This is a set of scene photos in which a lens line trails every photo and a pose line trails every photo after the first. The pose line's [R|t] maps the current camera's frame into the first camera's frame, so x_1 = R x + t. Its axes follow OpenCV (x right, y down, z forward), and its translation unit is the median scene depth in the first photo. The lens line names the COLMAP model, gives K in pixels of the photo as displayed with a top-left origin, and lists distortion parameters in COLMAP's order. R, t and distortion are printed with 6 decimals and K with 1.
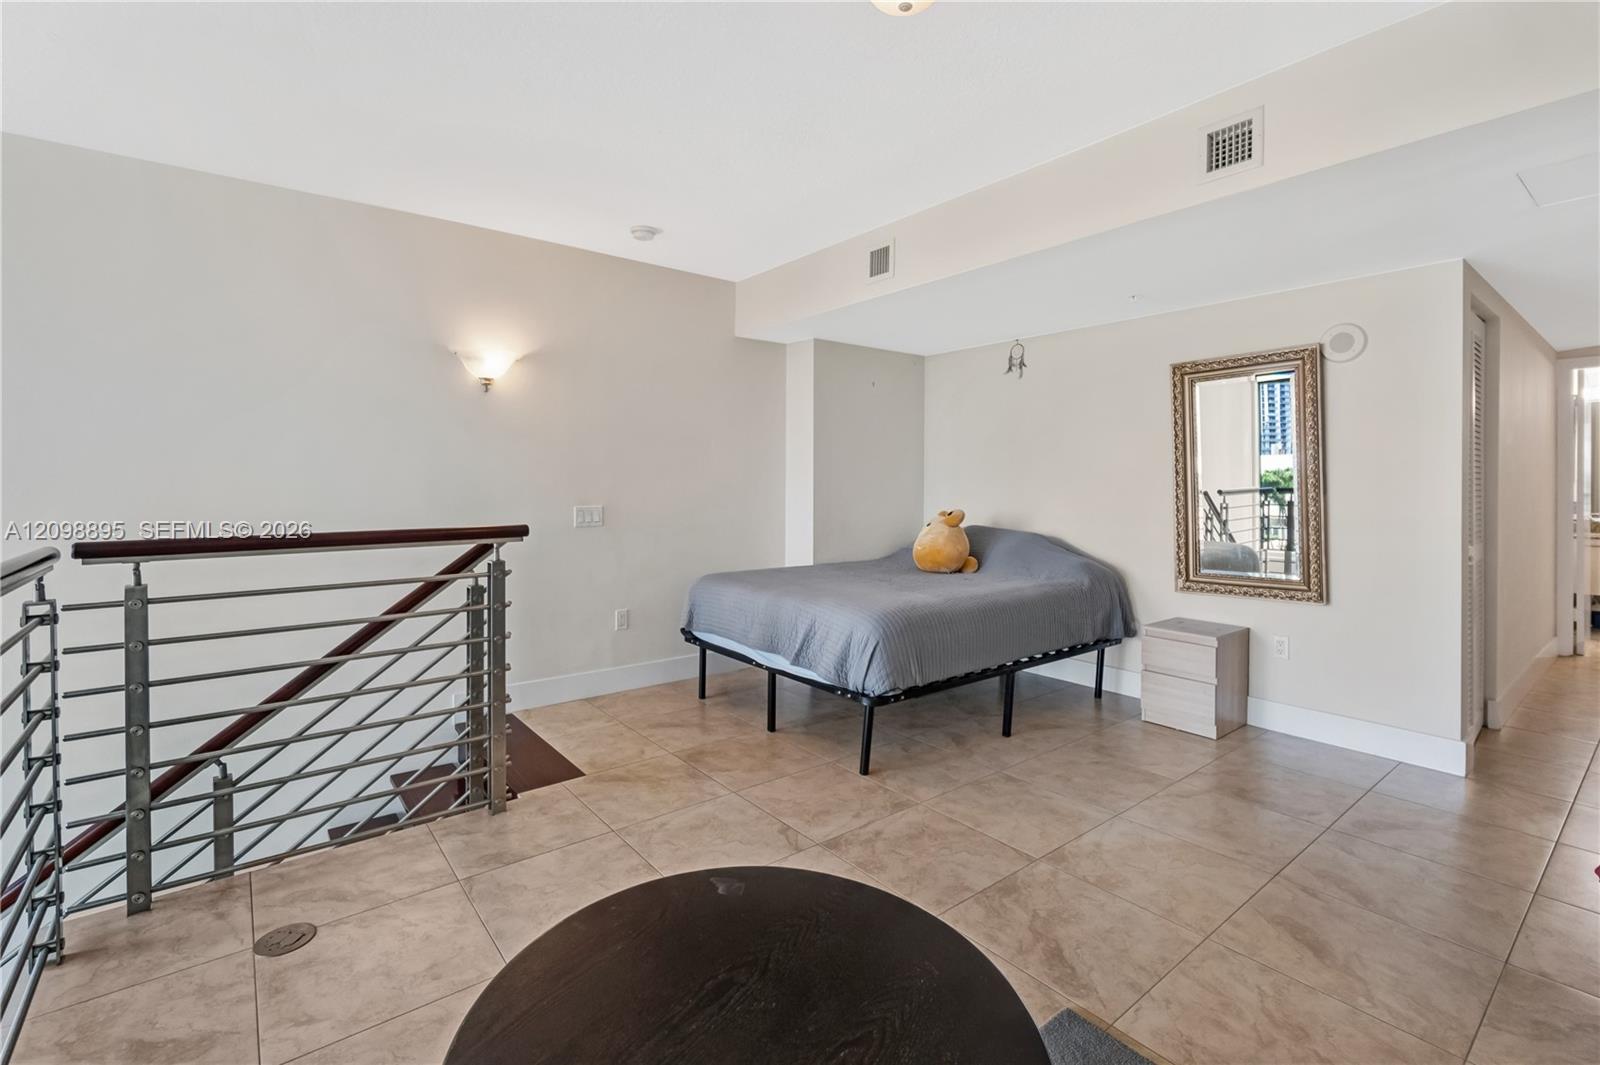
lens RADIAL K [[710.2, 0, 781.1], [0, 710.2, 491.1], [0, 0, 1]] dist [-0.006499, 0.000907]
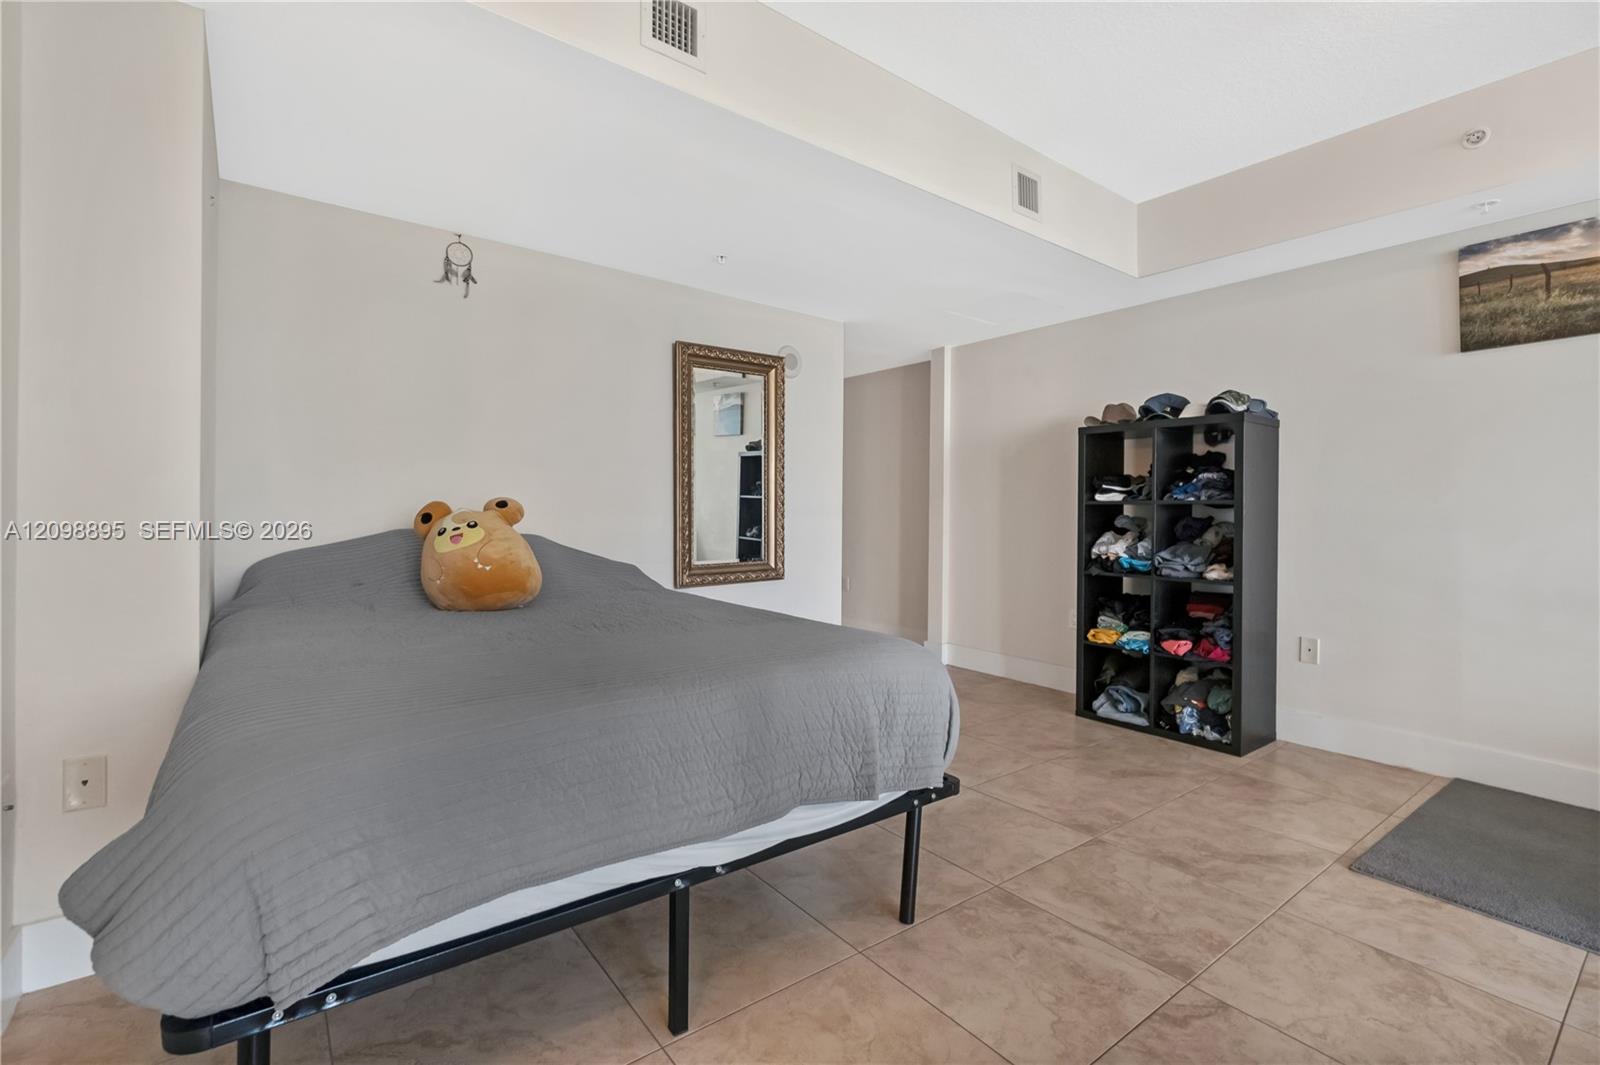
lens RADIAL K [[710.2, 0, 798.2], [0, 710.2, 515.5], [0, 0, 1]] dist [-0.006499, 0.000907]
pose [[0.012491, -0.004465, 0.999912, -0.521834], [-0.001193, 0.999989, 0.004481, 0.060860], [-0.999921, -0.001248, 0.012486, 1.184216]]
